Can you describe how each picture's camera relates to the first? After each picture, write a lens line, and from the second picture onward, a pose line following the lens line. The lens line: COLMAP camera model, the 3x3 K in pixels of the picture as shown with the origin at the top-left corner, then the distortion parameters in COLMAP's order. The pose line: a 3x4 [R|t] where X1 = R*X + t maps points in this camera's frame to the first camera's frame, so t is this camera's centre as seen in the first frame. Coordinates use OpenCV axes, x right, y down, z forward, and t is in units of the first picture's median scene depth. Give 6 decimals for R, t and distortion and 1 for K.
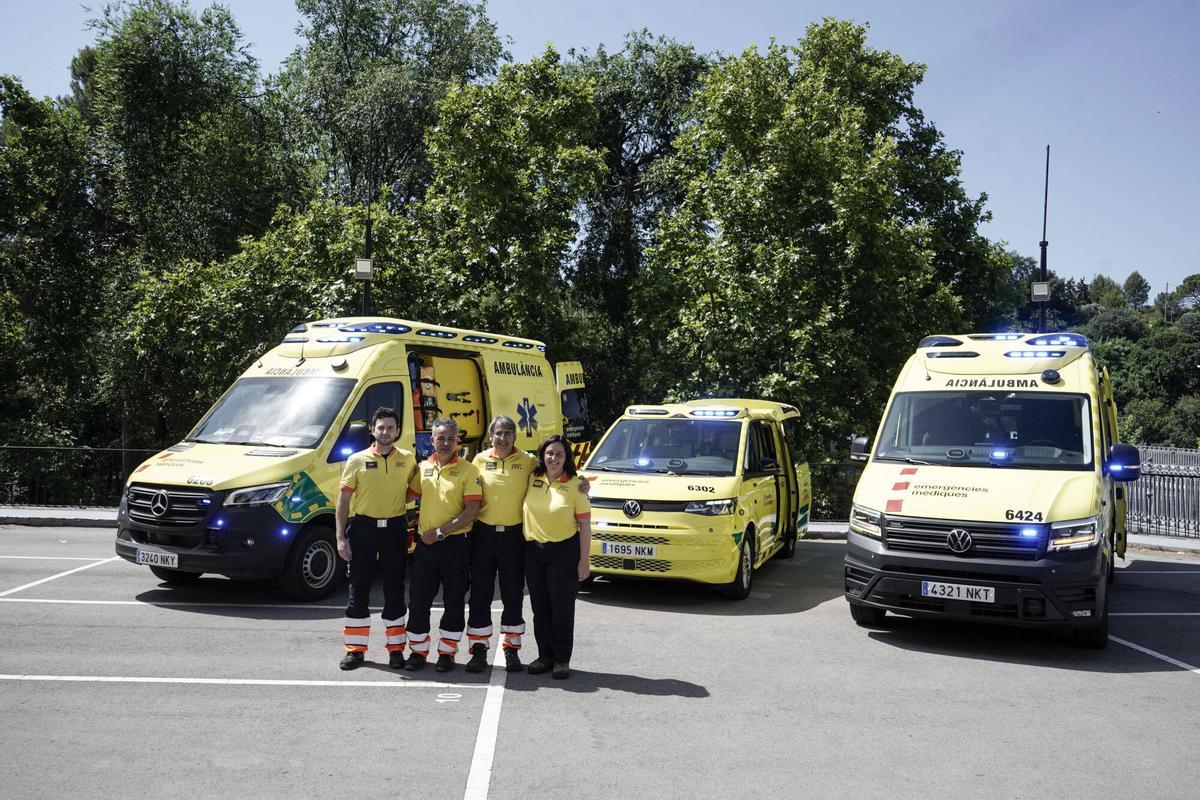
lens RADIAL K [[949.9, 0, 578.3], [0, 949.9, 403.6], [0, 0, 1]] dist [-0.046879, -0.000132]
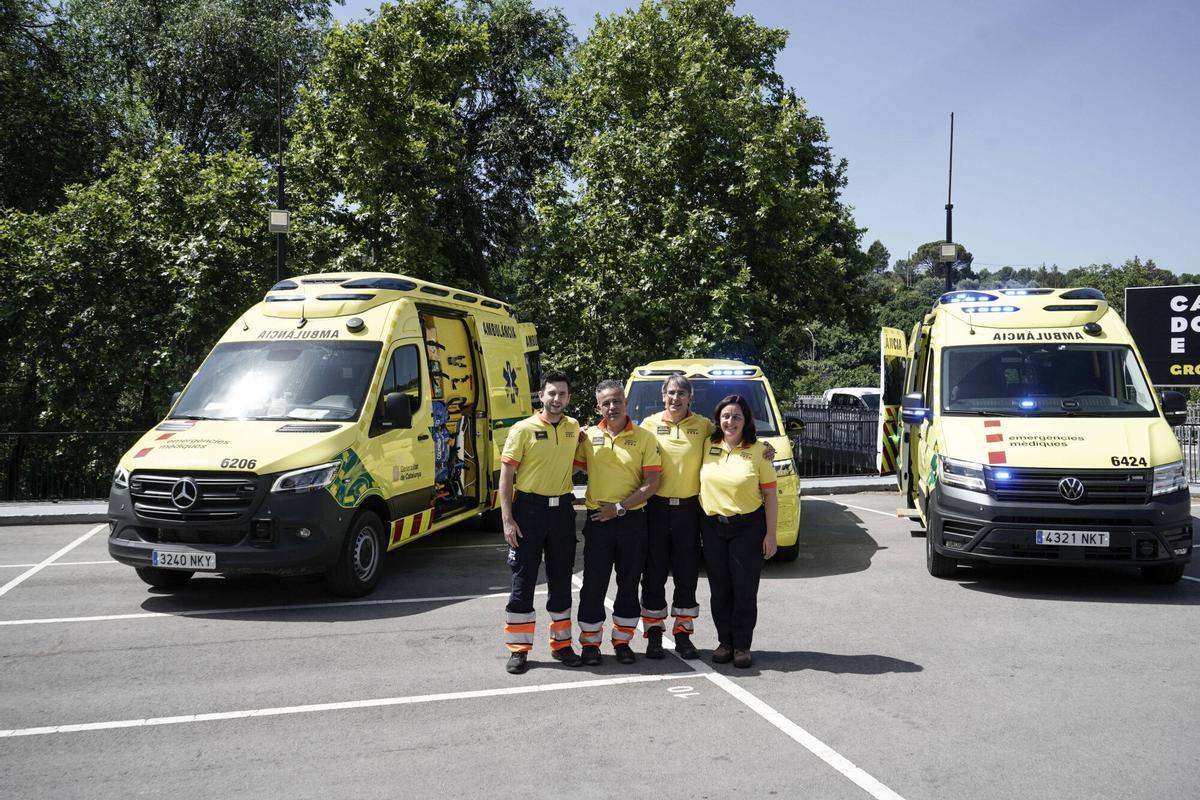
lens RADIAL K [[954.1, 0, 578.6], [0, 954.1, 400.6], [0, 0, 1]] dist [-0.039780, 0.009564]
pose [[0.971257, -0.028225, 0.236353, -0.253839], [0.020690, 0.999197, 0.034298, 0.002380], [-0.237131, -0.028422, 0.971062, 0.092552]]
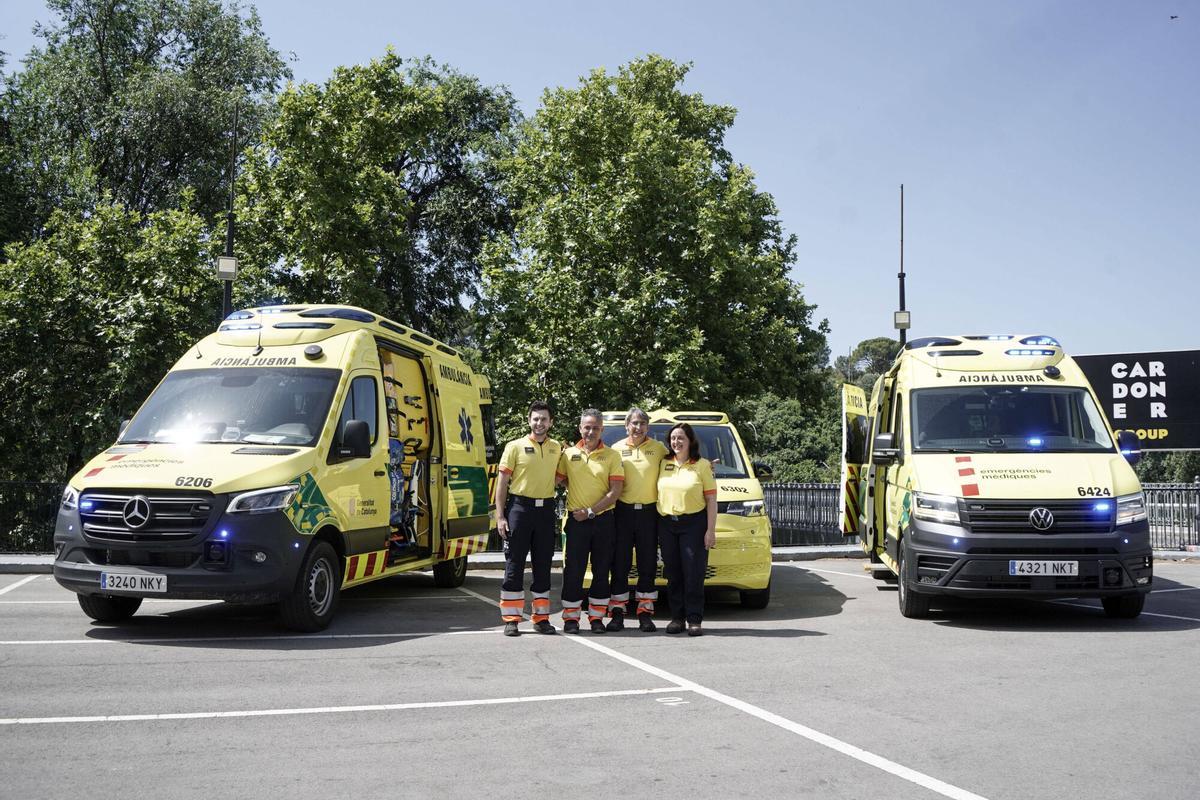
lens RADIAL K [[995.8, 0, 561.3], [0, 995.8, 409.6], [0, 0, 1]] dist [-0.132194, 0.012012]
pose [[0.958497, 0.007416, 0.285007, -0.281869], [0.008169, 0.998537, -0.053456, 0.055852], [-0.284987, 0.053566, 0.957034, 0.098722]]
